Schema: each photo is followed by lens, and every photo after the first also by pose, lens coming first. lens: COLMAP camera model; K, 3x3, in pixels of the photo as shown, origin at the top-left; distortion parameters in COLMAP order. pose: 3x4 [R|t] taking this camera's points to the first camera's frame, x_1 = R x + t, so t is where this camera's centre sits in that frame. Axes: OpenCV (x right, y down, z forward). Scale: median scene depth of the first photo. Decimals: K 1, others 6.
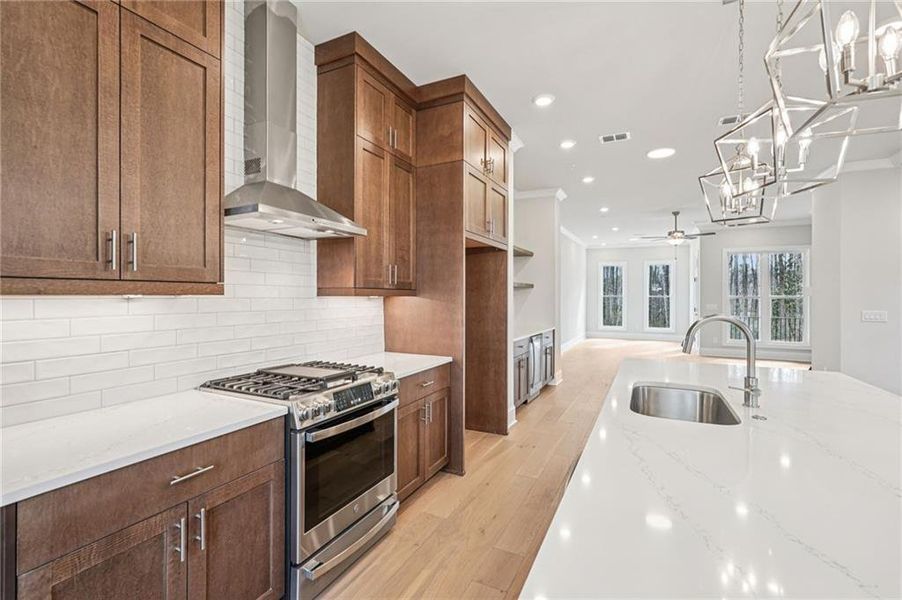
lens RADIAL K [[404.7, 0, 451.0], [0, 404.7, 300.0], [0, 0, 1]] dist [-0.003212, 0.000668]
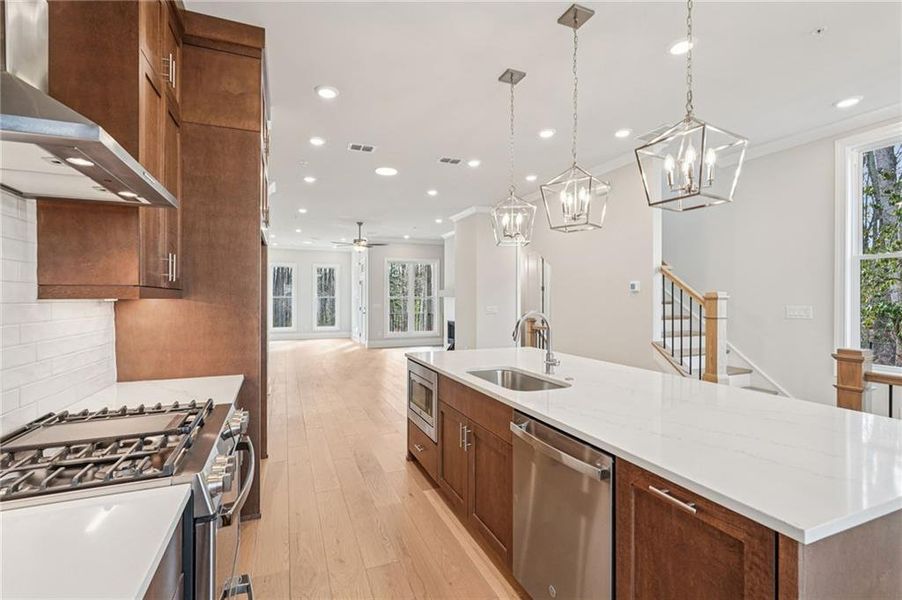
lens RADIAL K [[407.6, 0, 442.6], [0, 407.6, 299.7], [0, 0, 1]] dist [0.002118, 0.000792]
pose [[0.666298, -0.008000, 0.745642, -0.305287], [0.010752, 0.999942, 0.001121, -0.002568], [-0.745608, 0.007271, 0.666345, 0.156898]]
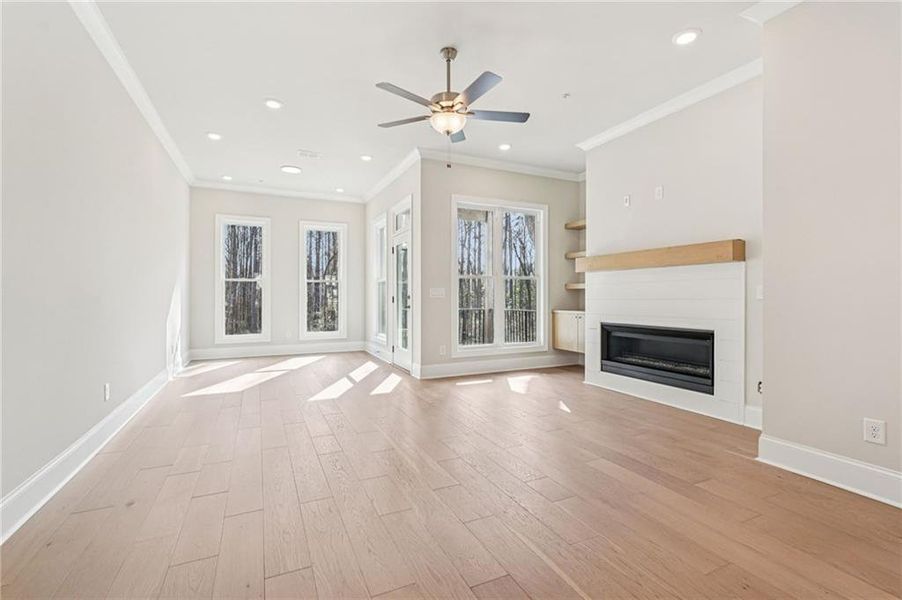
lens RADIAL K [[404.7, 0, 451.0], [0, 404.7, 300.0], [0, 0, 1]] dist [-0.003212, 0.000668]
pose [[0.614129, -0.010009, 0.789142, 0.524991], [0.008738, 0.999945, 0.005882, 0.060938], [-0.789157, 0.003283, 0.614183, 1.651464]]
